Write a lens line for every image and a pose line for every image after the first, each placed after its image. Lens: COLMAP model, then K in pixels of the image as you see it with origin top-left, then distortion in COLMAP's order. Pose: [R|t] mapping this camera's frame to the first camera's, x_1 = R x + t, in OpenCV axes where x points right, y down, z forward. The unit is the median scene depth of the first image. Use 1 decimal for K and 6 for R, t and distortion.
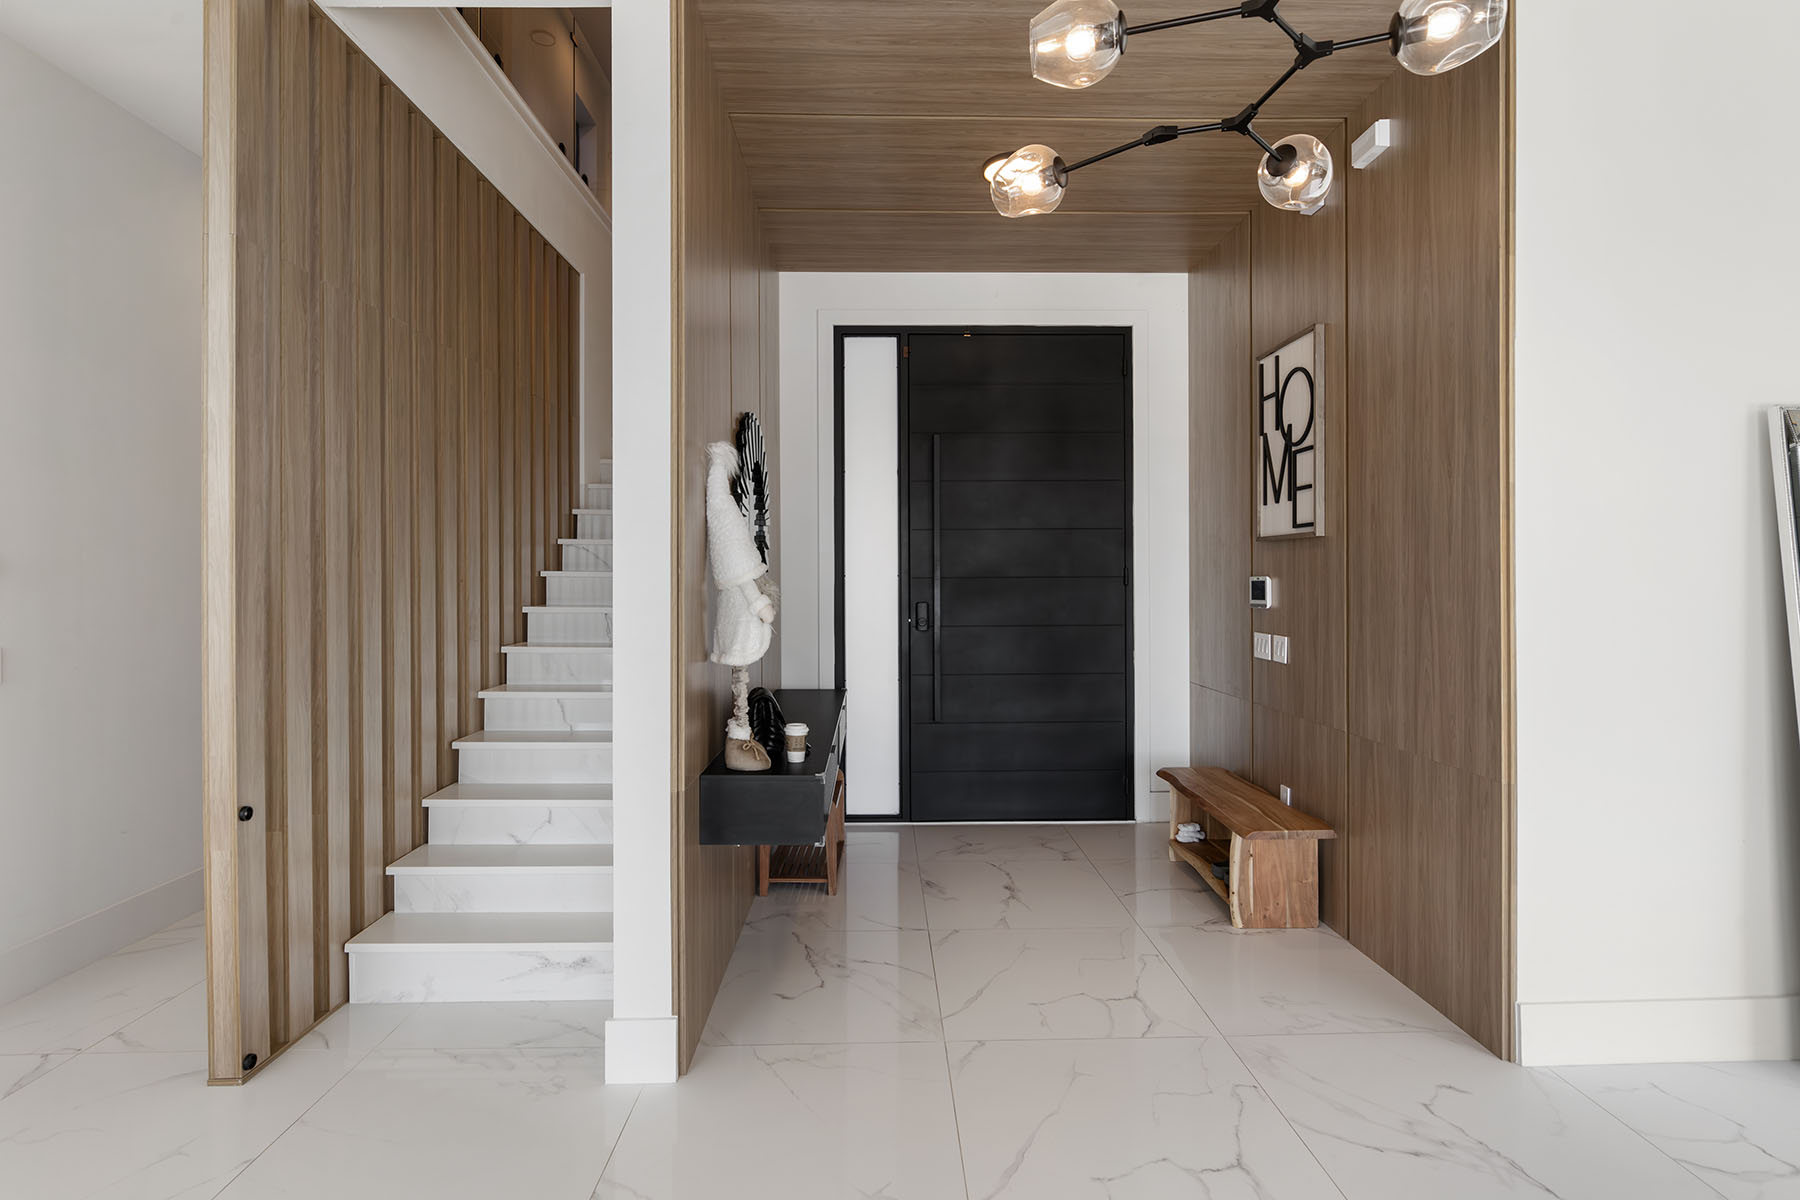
lens RADIAL K [[878.3, 0, 898.7], [0, 878.3, 589.1], [0, 0, 1]] dist [-0.008291, 0.000144]
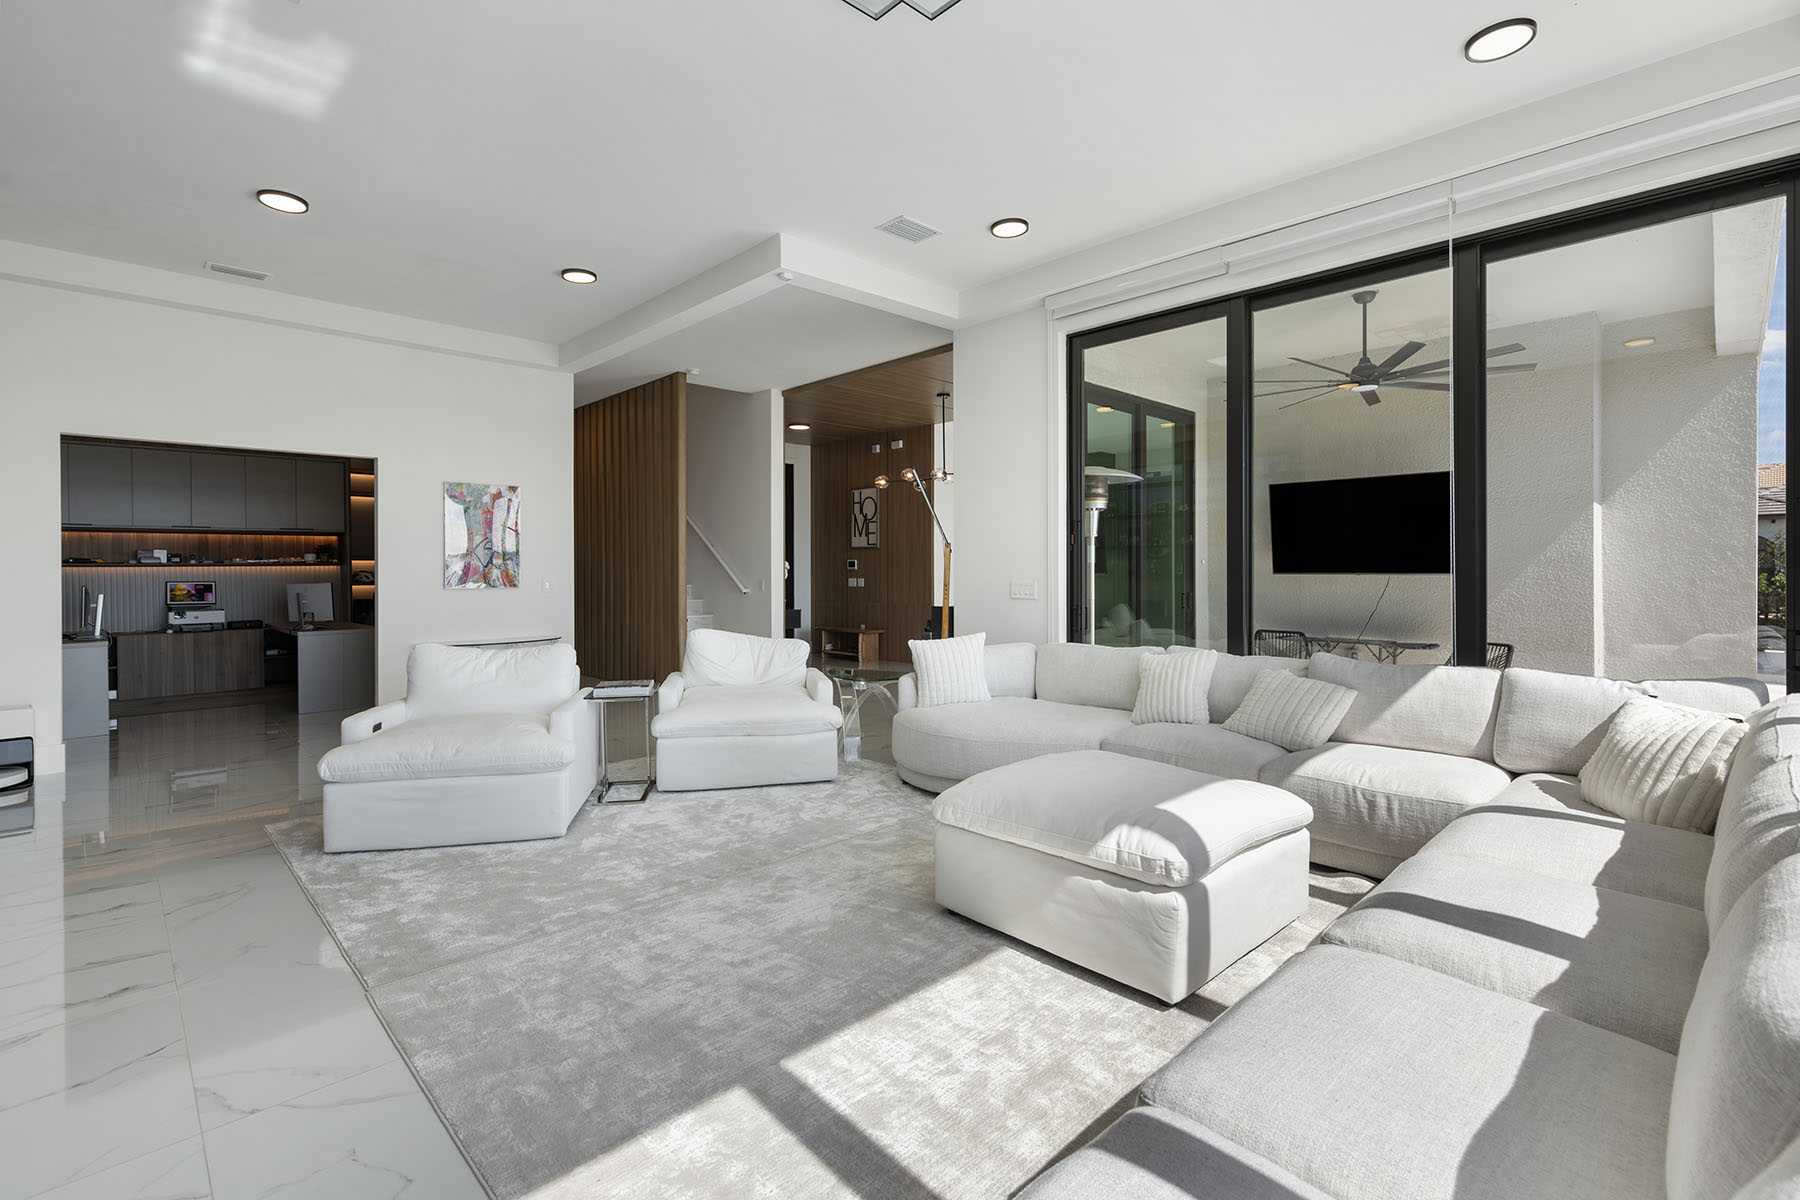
lens RADIAL K [[820.0, 0, 899.6], [0, 820.0, 585.4], [0, 0, 1]] dist [0.004213, -0.000366]
pose [[0.737392, -0.009089, 0.675404, -1.530781], [0.005292, 0.999957, 0.007679, 0.059619], [-0.675444, -0.002088, 0.737408, -1.348465]]
